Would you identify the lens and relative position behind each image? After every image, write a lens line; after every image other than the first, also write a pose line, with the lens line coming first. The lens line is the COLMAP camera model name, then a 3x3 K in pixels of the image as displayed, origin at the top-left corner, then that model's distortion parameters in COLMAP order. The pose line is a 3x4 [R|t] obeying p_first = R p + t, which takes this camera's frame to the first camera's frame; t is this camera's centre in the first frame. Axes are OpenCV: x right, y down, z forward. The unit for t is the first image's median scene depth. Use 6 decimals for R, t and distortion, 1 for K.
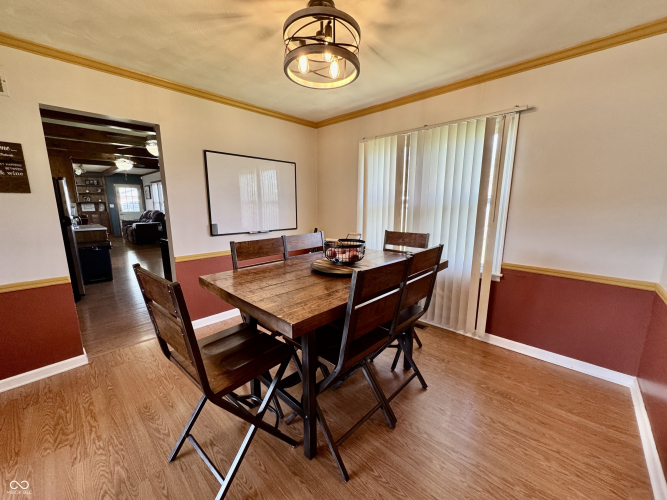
lens RADIAL K [[266.9, 0, 327.7], [0, 266.9, 253.5], [0, 0, 1]] dist [0.000086, 0.000388]
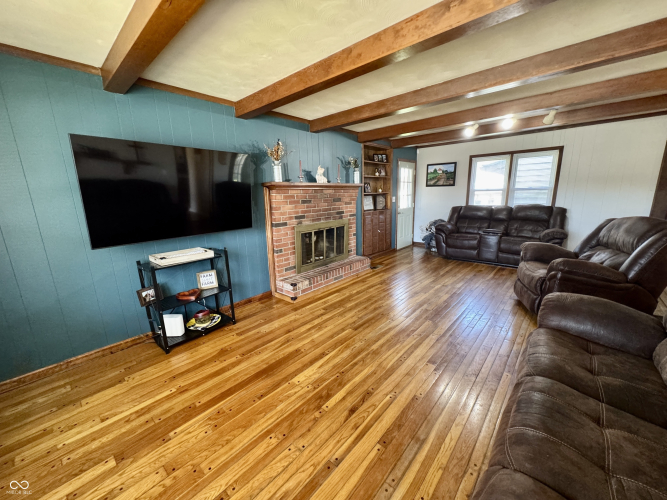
lens RADIAL K [[266.9, 0, 343.8], [0, 266.9, 245.8], [0, 0, 1]] dist [0.000086, 0.000388]
pose [[0.997824, -0.039254, 0.052966, -0.960894], [0.039155, 0.999229, 0.002920, -0.083470], [-0.053040, -0.000840, 0.998592, 0.426611]]
